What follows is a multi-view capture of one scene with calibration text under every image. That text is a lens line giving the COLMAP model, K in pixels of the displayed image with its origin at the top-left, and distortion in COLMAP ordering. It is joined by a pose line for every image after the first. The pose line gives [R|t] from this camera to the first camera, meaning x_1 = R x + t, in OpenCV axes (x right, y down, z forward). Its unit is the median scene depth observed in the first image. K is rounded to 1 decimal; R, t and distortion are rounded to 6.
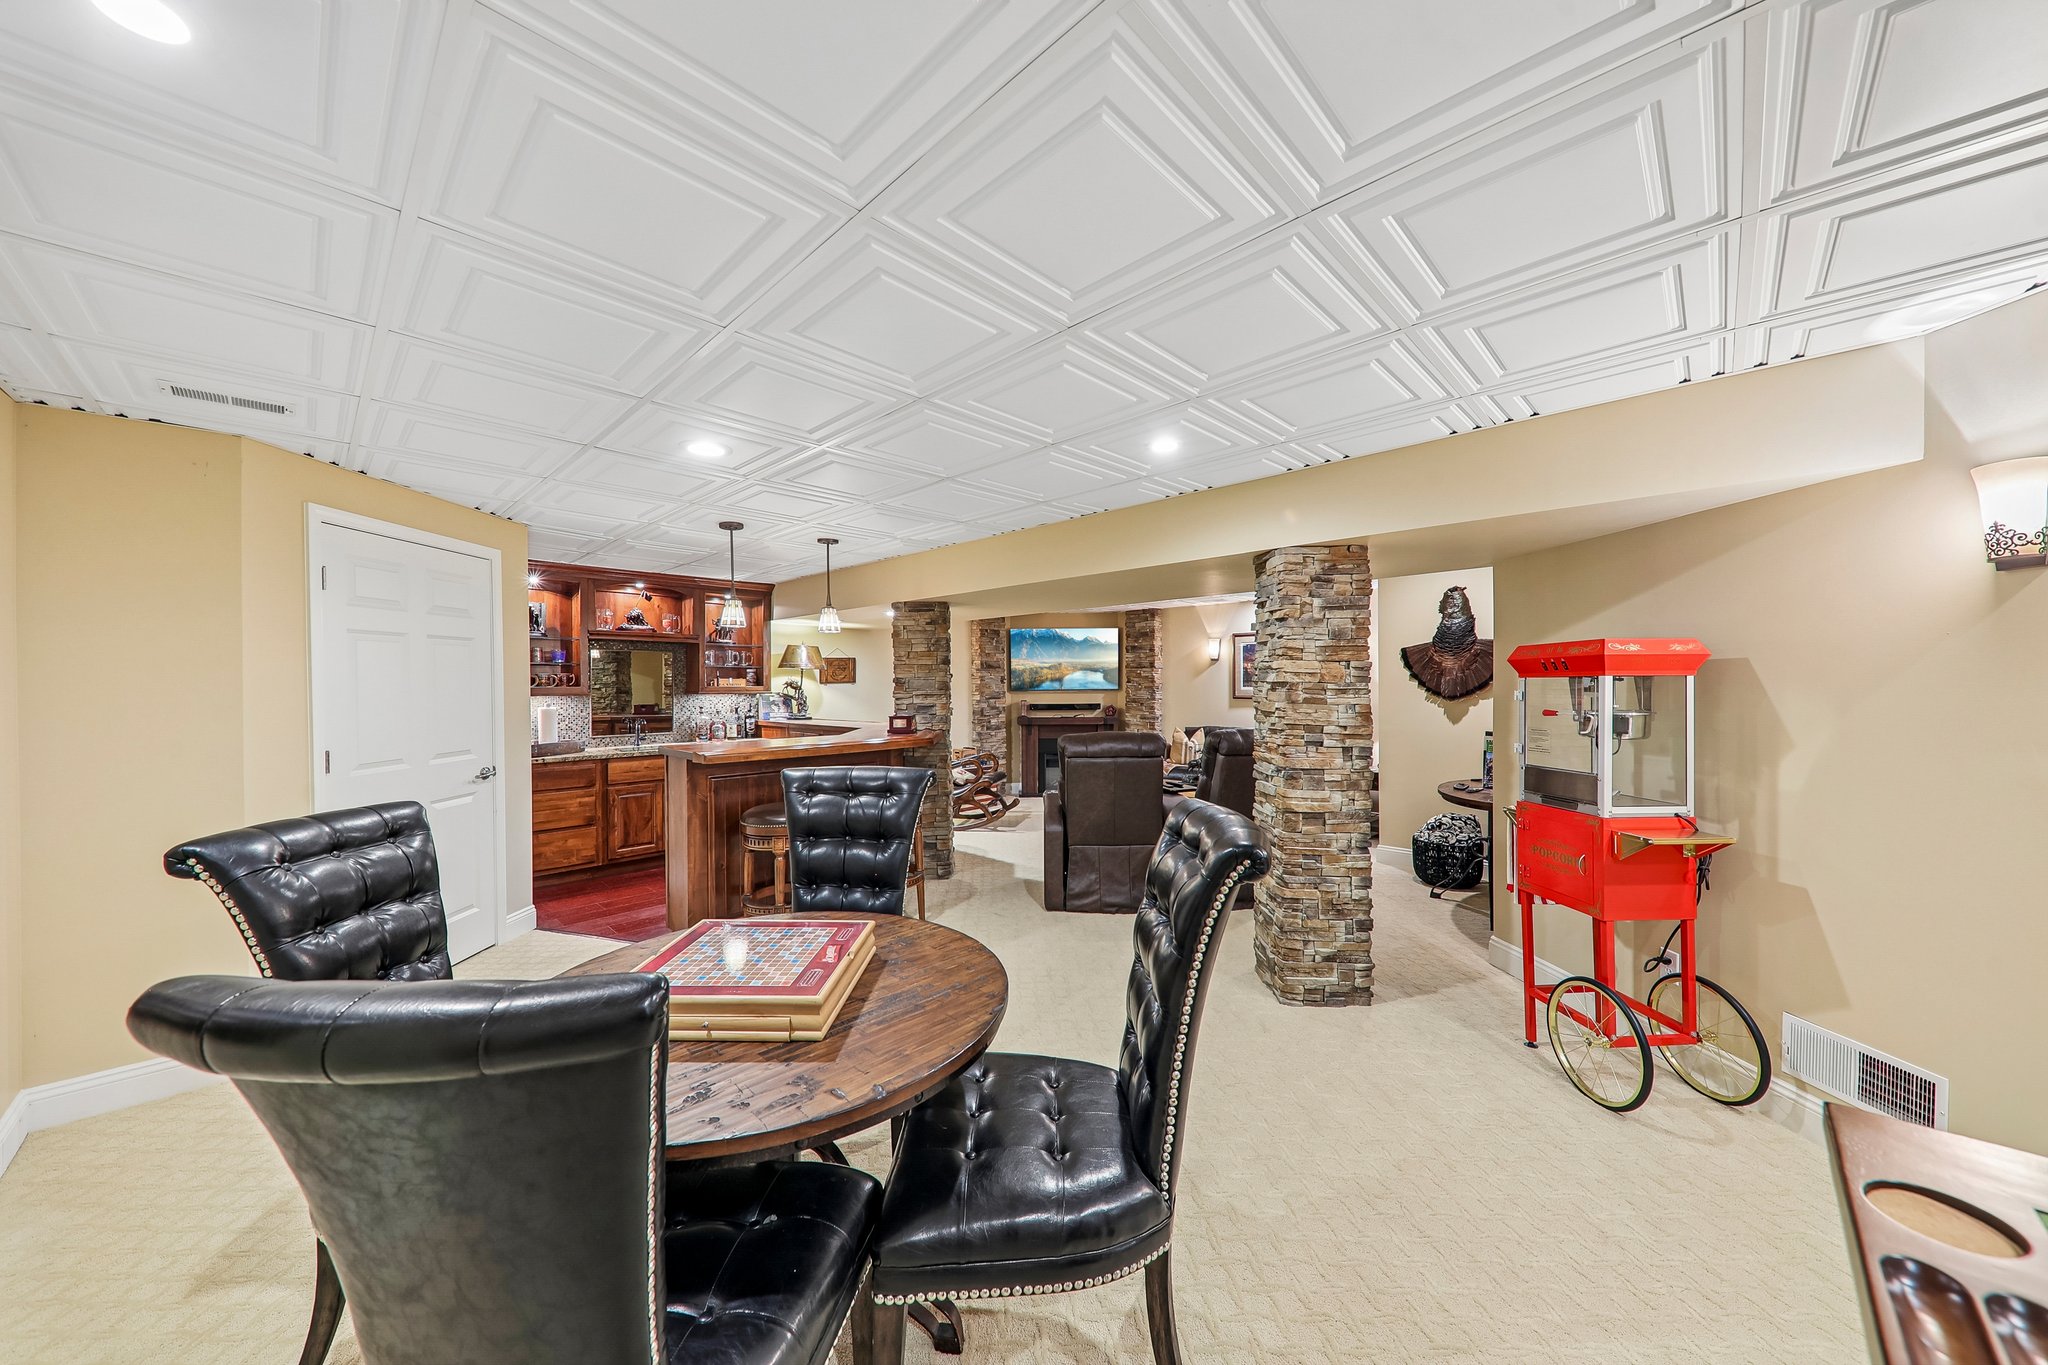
lens RADIAL K [[708.7, 0, 1021.2], [0, 708.7, 688.3], [0, 0, 1]] dist [0.007391, -0.004232]
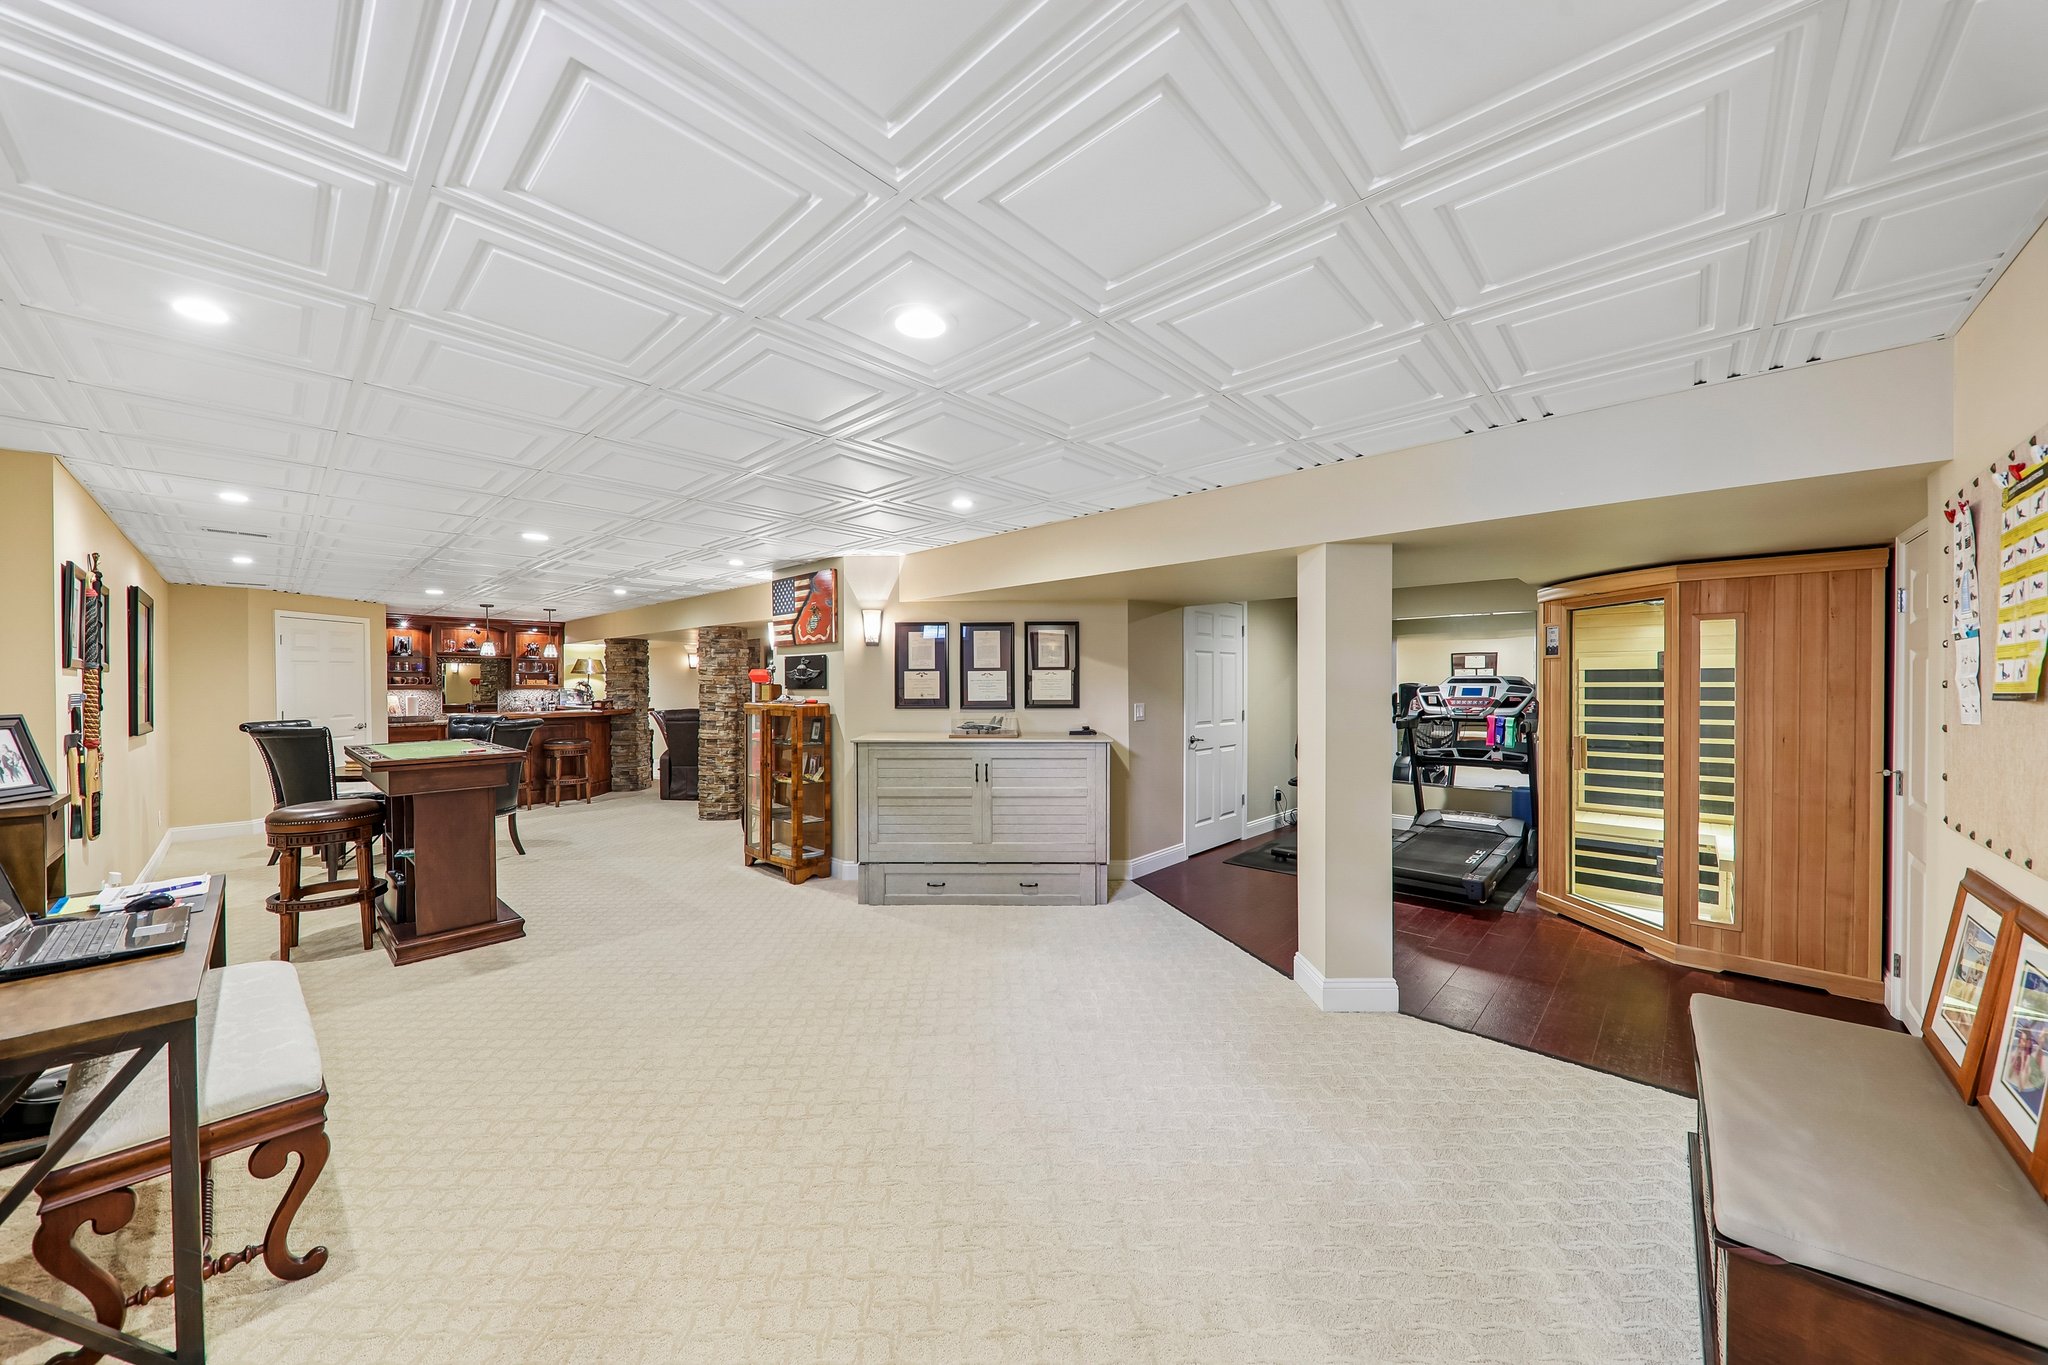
lens RADIAL K [[708.7, 0, 1043.9], [0, 708.7, 674.2], [0, 0, 1]] dist [0.007391, -0.004232]
pose [[0.999477, 0.004915, 0.031976, 0.746456], [-0.004372, 0.999845, -0.017026, -0.003313], [-0.032055, 0.016877, 0.999344, -0.726651]]
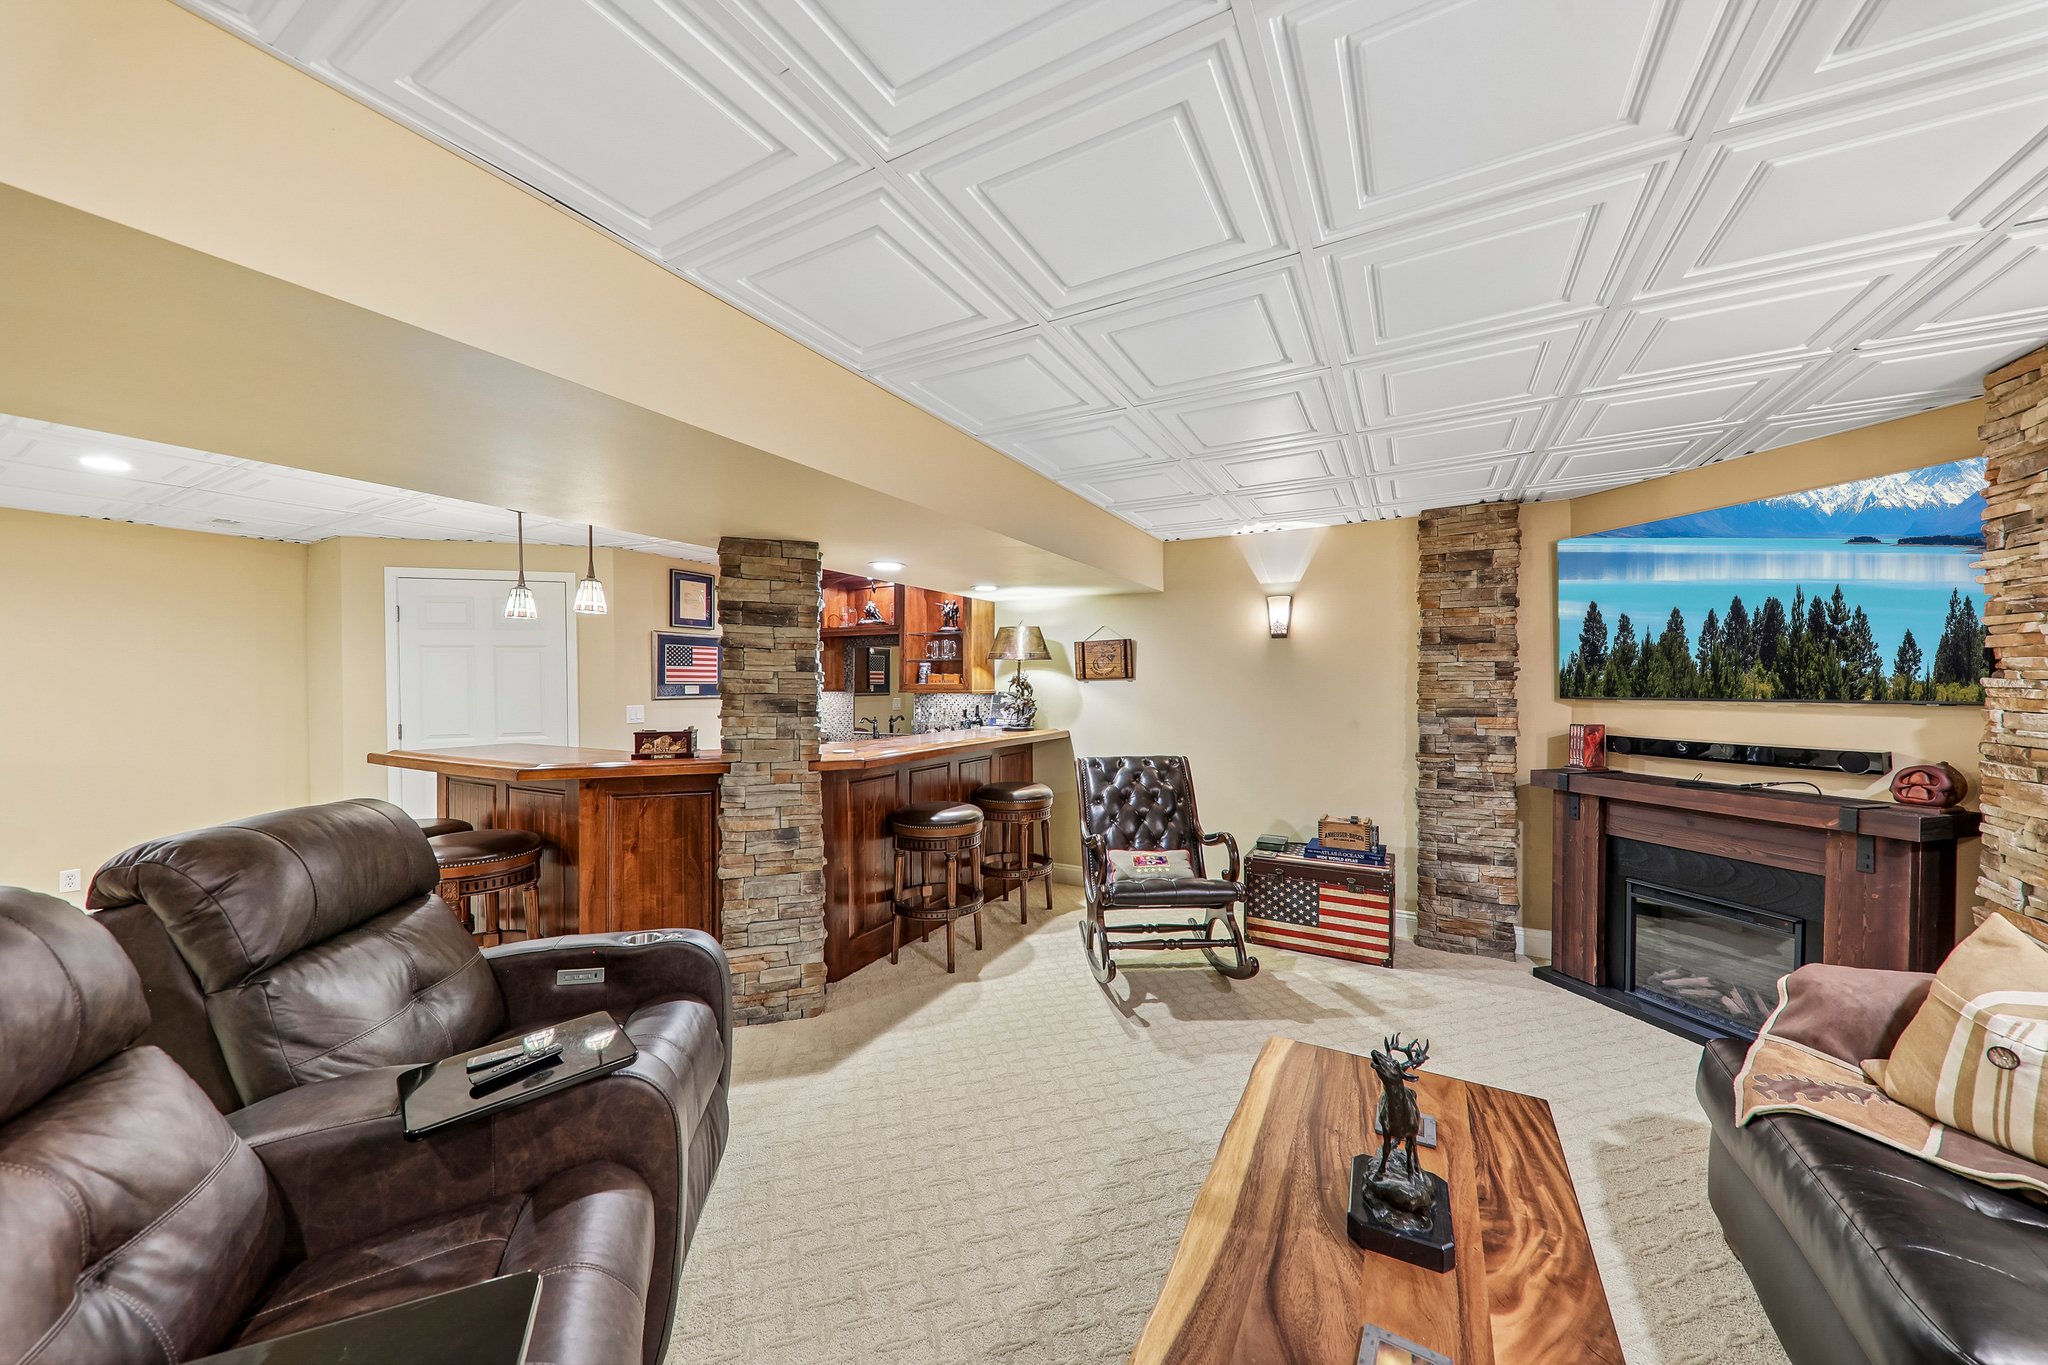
lens RADIAL K [[708.7, 0, 1020.3], [0, 708.7, 687.9], [0, 0, 1]] dist [0.007391, -0.004232]
pose [[0.257957, 0.011386, -0.966089, 0.414386], [-0.006593, 0.999928, 0.010025, -0.006155], [0.966134, 0.003784, 0.258014, 0.885389]]
